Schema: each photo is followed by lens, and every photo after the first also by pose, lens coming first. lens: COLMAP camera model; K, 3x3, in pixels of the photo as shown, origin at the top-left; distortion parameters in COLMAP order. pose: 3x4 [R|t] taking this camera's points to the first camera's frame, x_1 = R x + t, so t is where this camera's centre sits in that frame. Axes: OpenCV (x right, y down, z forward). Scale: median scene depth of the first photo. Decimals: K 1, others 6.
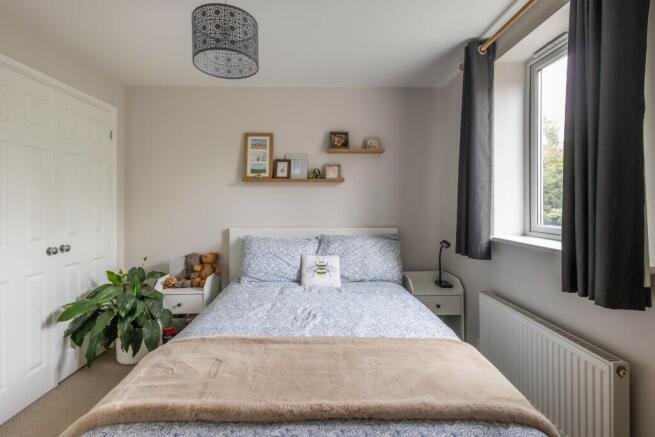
lens RADIAL K [[302.6, 0, 319.5], [0, 302.6, 203.5], [0, 0, 1]] dist [0.001600, 0.000214]
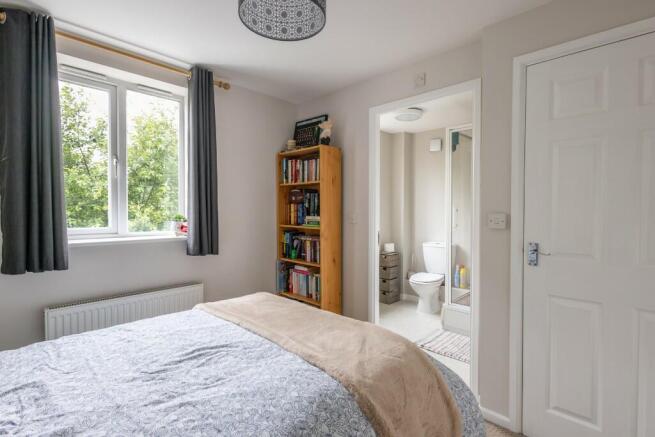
lens RADIAL K [[315.1, 0, 327.5], [0, 315.1, 218.5], [0, 0, 1]] dist [0.000557, -0.000322]
pose [[-0.708686, -0.020675, 0.705221, -0.489155], [-0.004374, 0.999680, 0.024912, 0.002044], [-0.705510, 0.014570, -0.708550, 0.777483]]
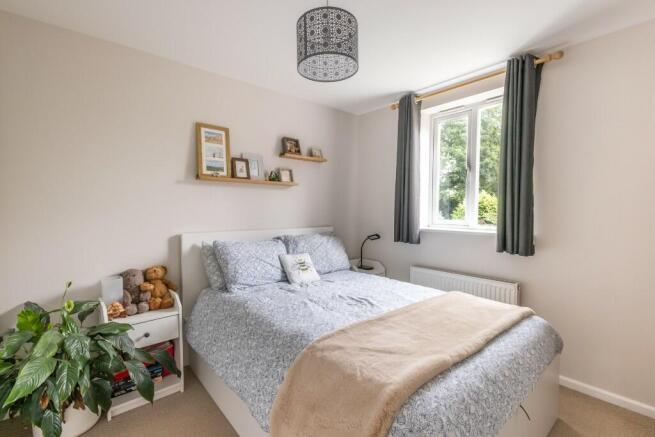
lens RADIAL K [[296.6, 0, 327.5], [0, 296.6, 218.5], [0, 0, 1]] dist [0.000161, 0.000078]
pose [[0.771369, -0.018013, 0.636134, -0.507679], [-0.004756, 0.999408, 0.034067, 0.008240], [-0.636371, -0.029304, 0.770827, 0.111838]]
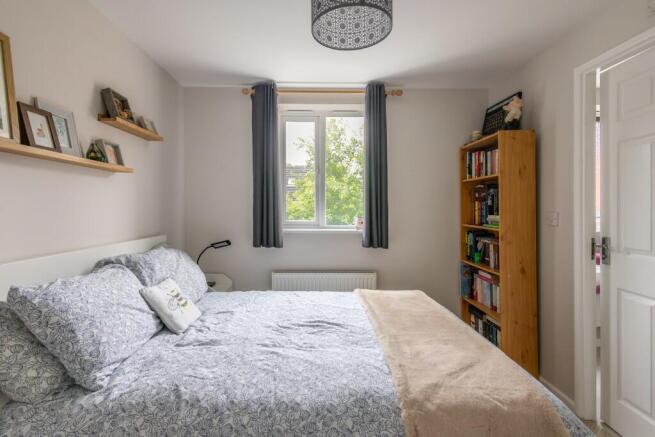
lens RADIAL K [[303.2, 0, 315.5], [0, 303.2, 210.2], [0, 0, 1]] dist [0.003091, 0.000282]
pose [[0.013274, -0.008029, 0.999880, -0.581266], [-0.006784, 0.999944, 0.008119, 0.002507], [-0.999889, -0.006891, 0.013219, 0.577316]]
